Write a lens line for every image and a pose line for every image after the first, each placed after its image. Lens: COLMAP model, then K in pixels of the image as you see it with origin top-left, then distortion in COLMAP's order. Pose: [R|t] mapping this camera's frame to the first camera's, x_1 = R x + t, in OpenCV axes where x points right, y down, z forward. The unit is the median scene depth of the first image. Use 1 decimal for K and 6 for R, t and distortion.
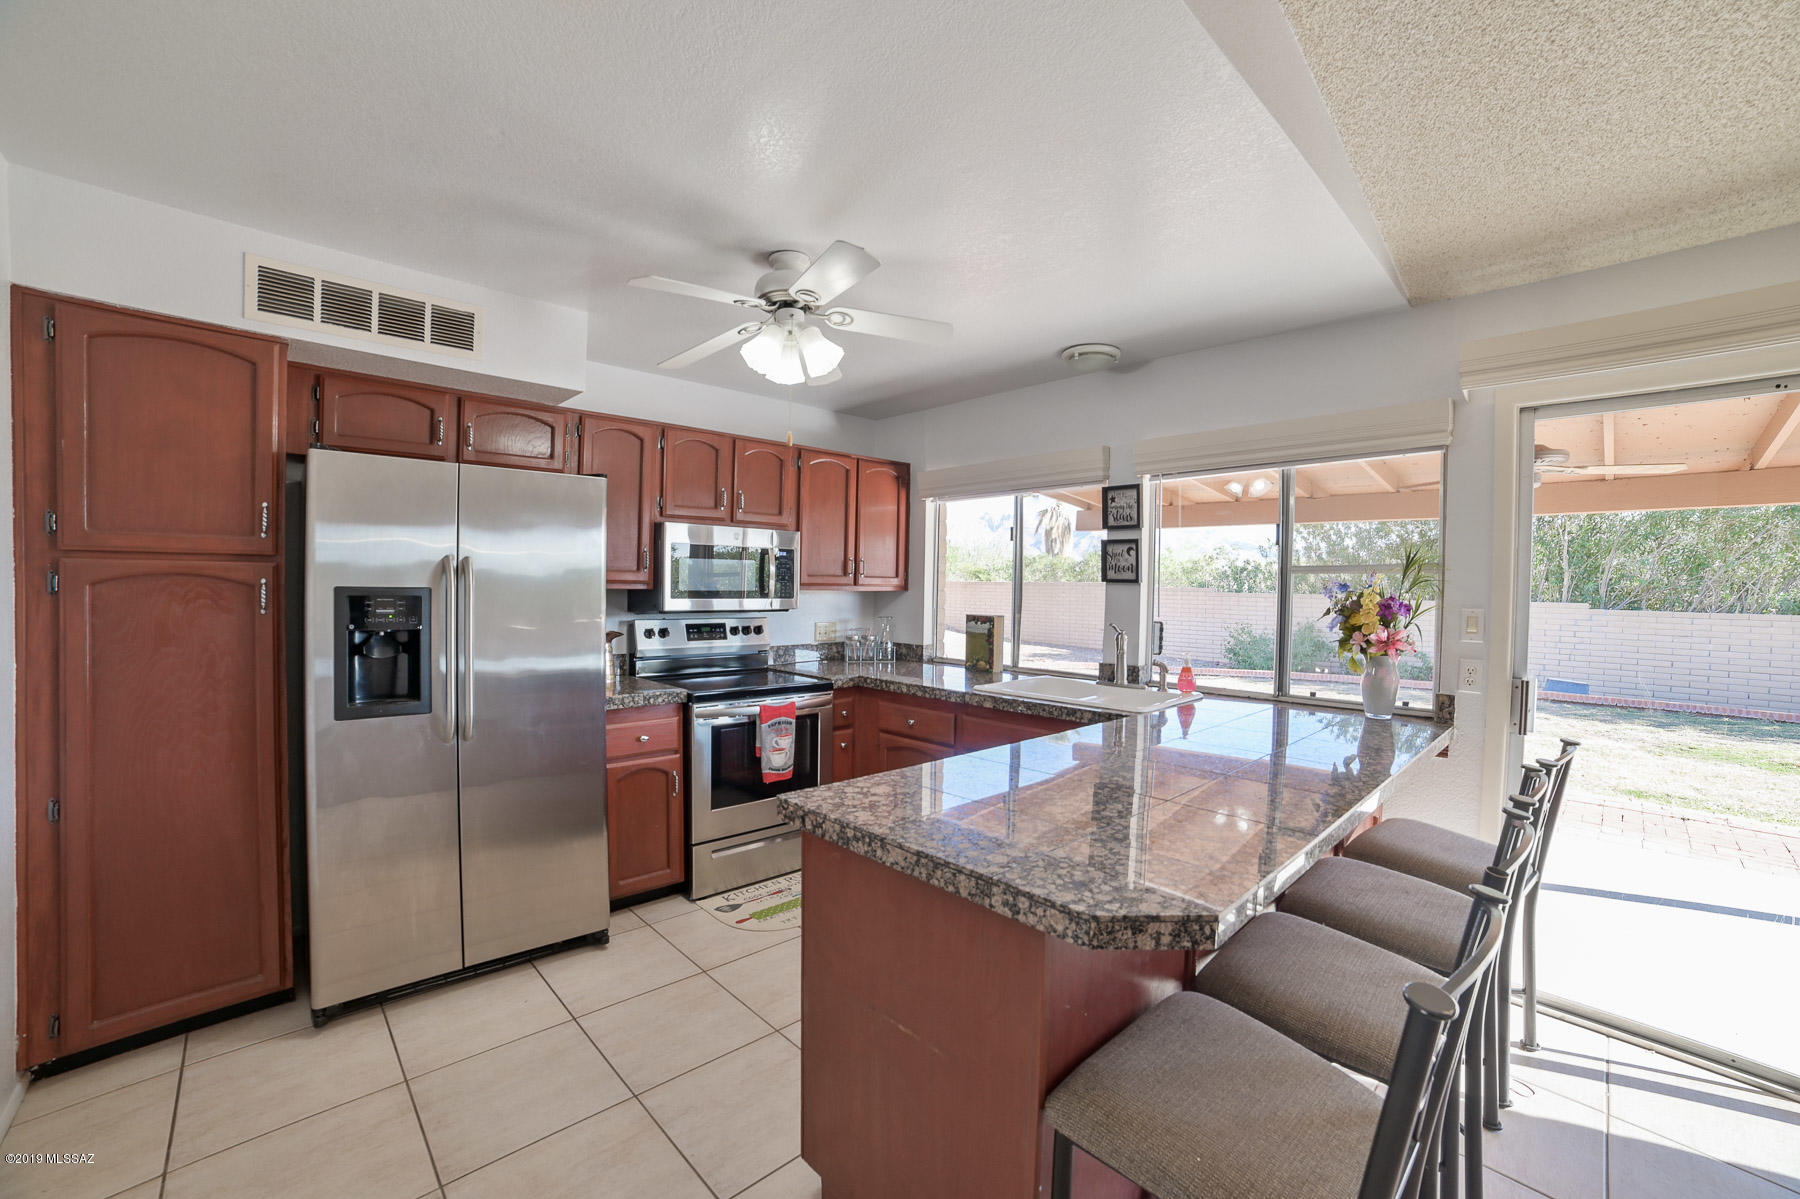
lens RADIAL K [[736.7, 0, 908.5], [0, 736.7, 590.0], [0, 0, 1]] dist [-0.062975, 0.011755]
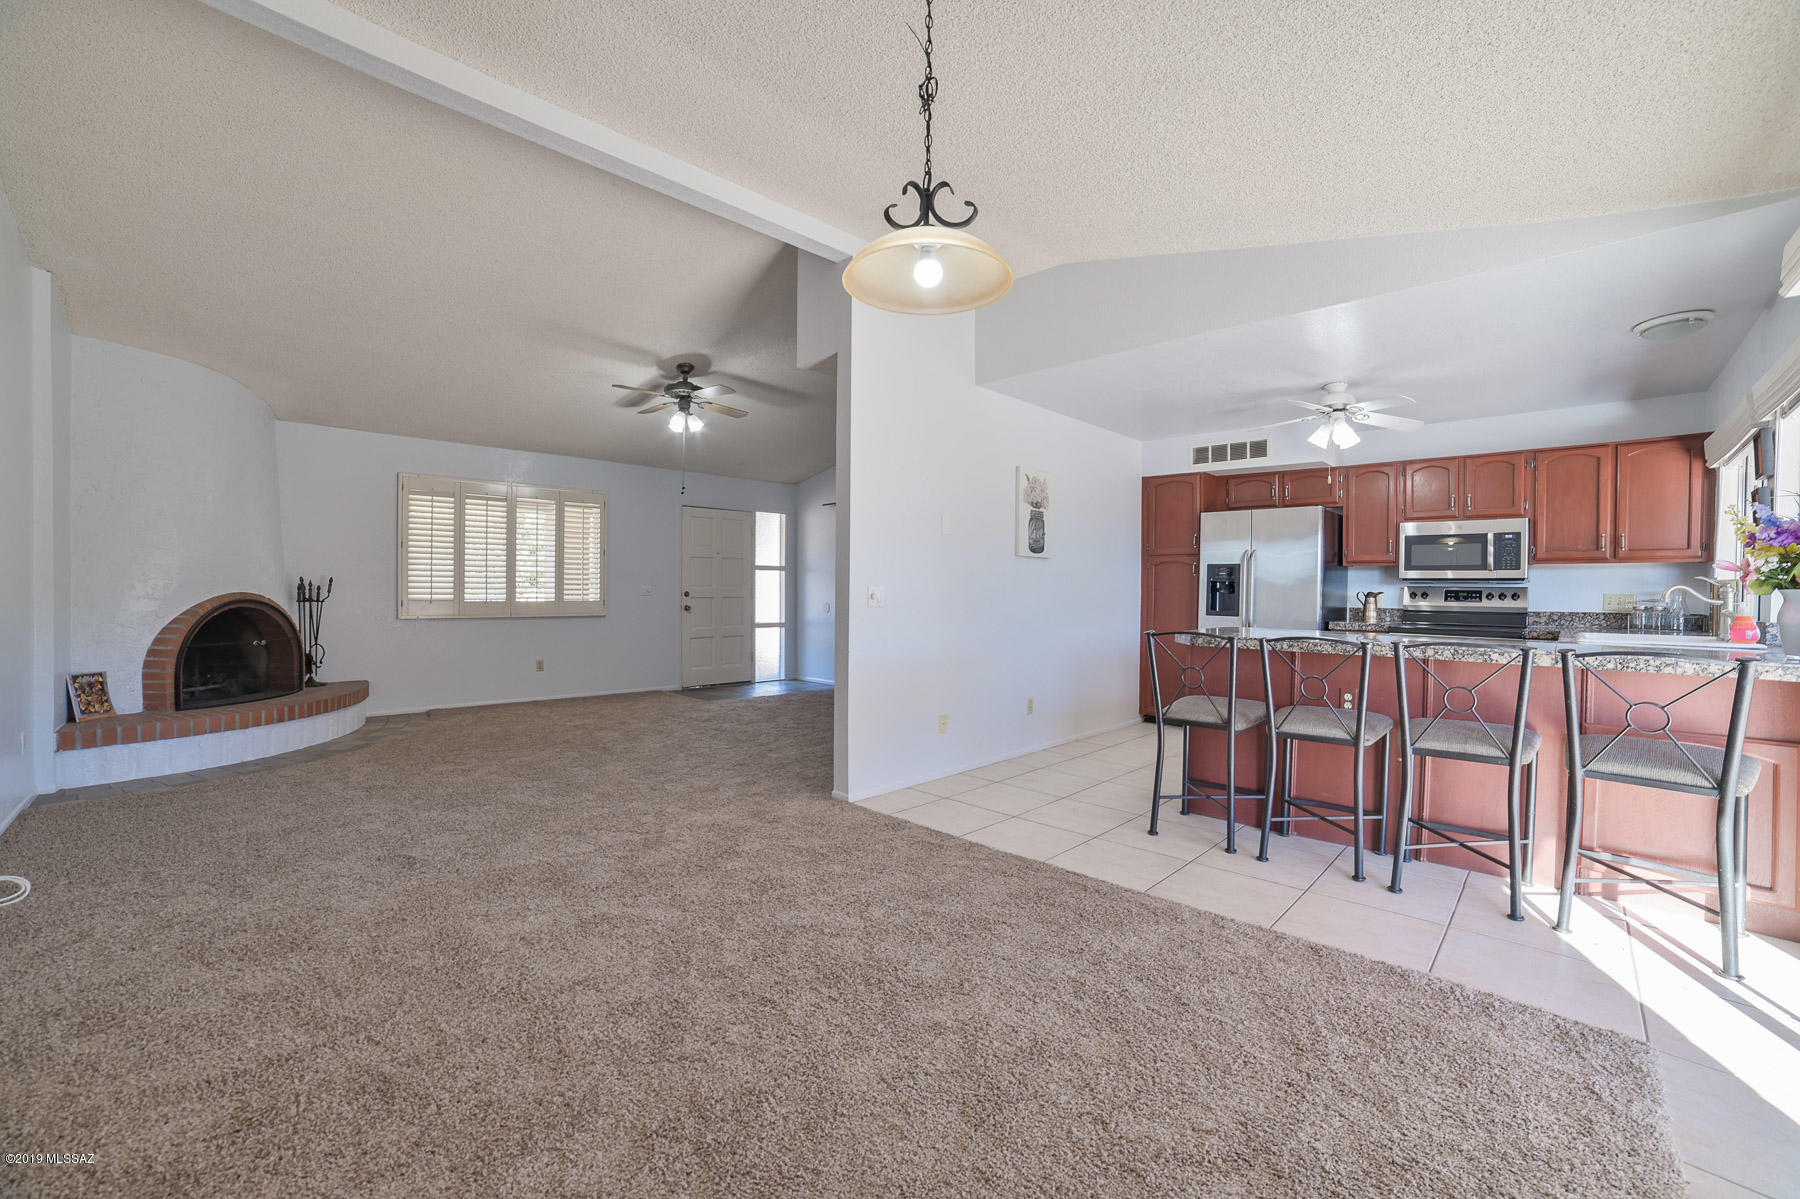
lens RADIAL K [[736.7, 0, 888.8], [0, 736.7, 590.4], [0, 0, 1]] dist [-0.062975, 0.011755]
pose [[0.007832, -0.014938, -0.999858, 1.518280], [-0.020693, 0.999672, -0.015097, 0.127618], [0.999755, 0.020808, 0.007520, -0.158884]]
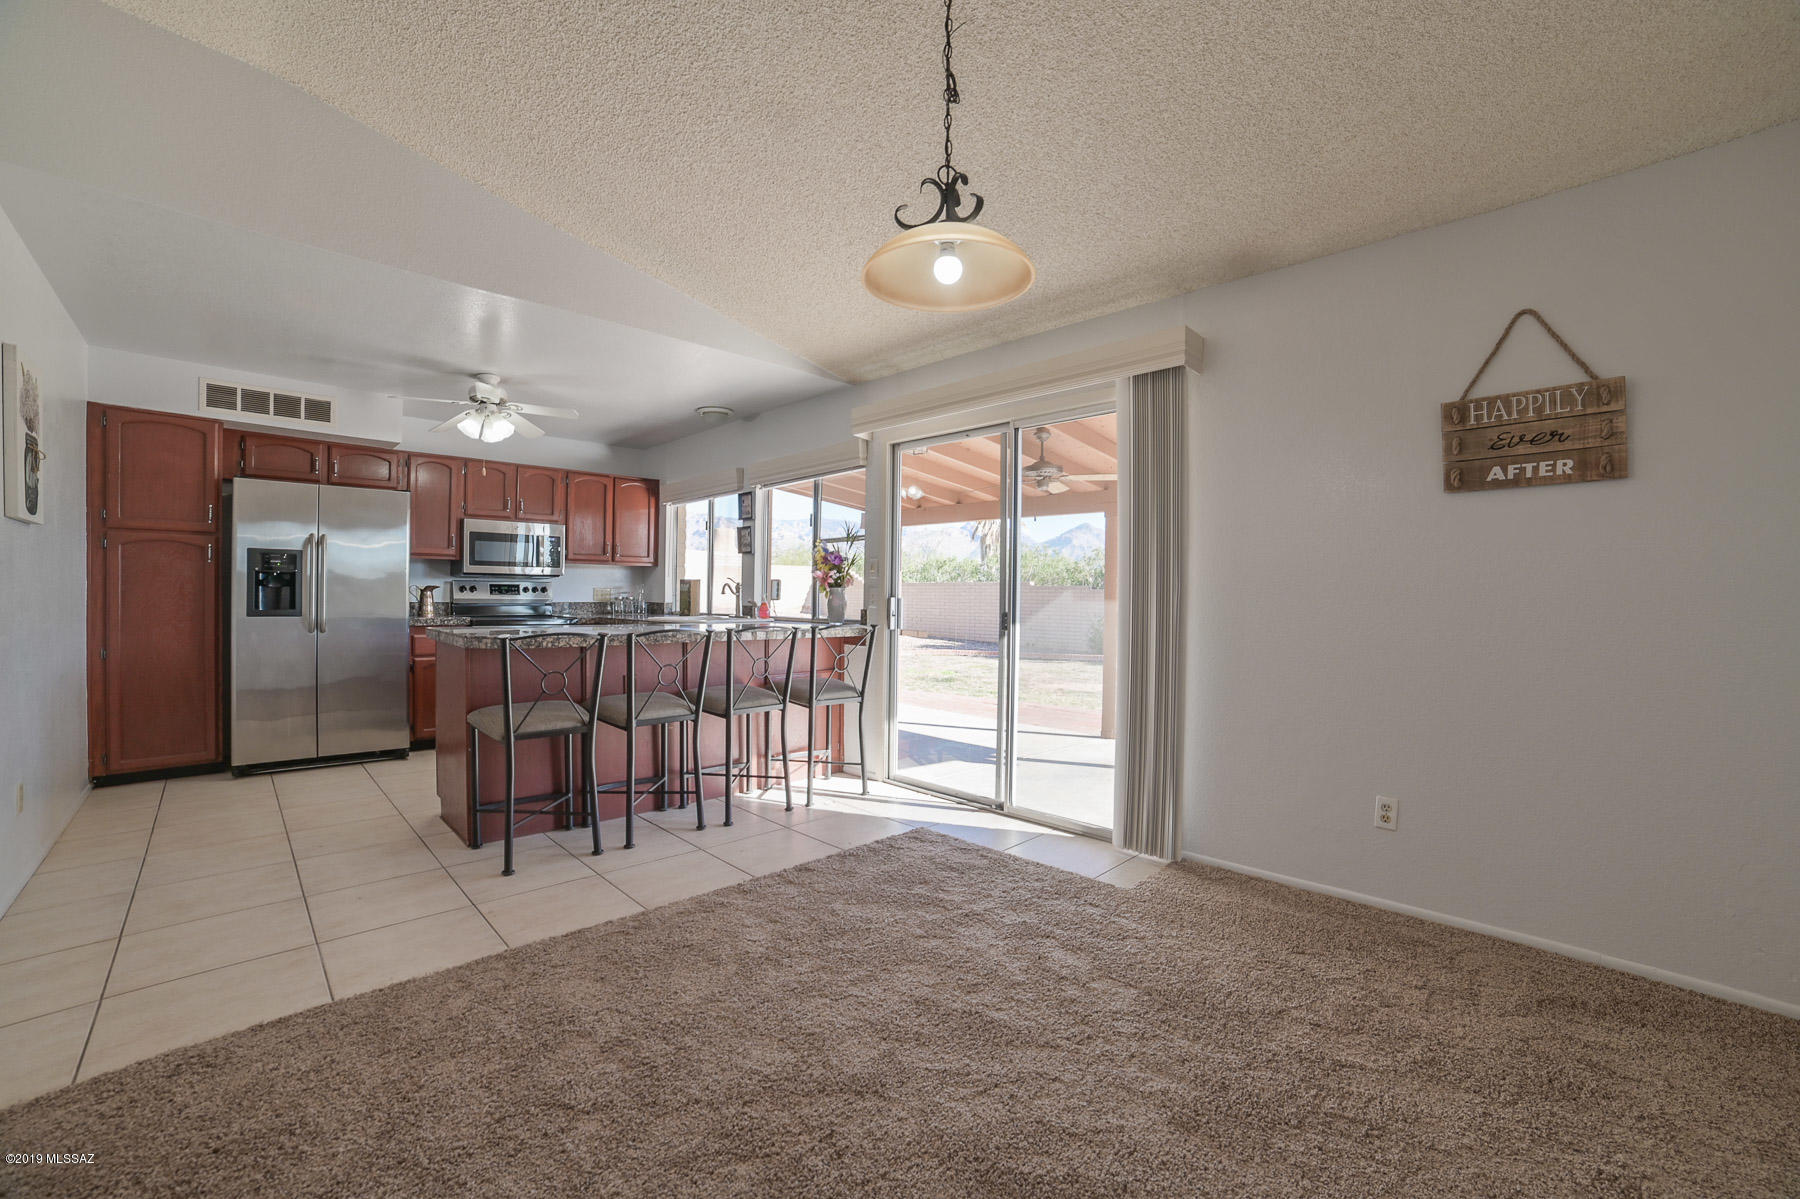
lens RADIAL K [[736.7, 0, 915.5], [0, 736.7, 596.5], [0, 0, 1]] dist [-0.062975, 0.011755]
pose [[0.999940, -0.005442, 0.009536, 0.820126], [0.005519, 0.999952, -0.008114, 0.125572], [-0.009492, 0.008166, 0.999922, -0.765653]]
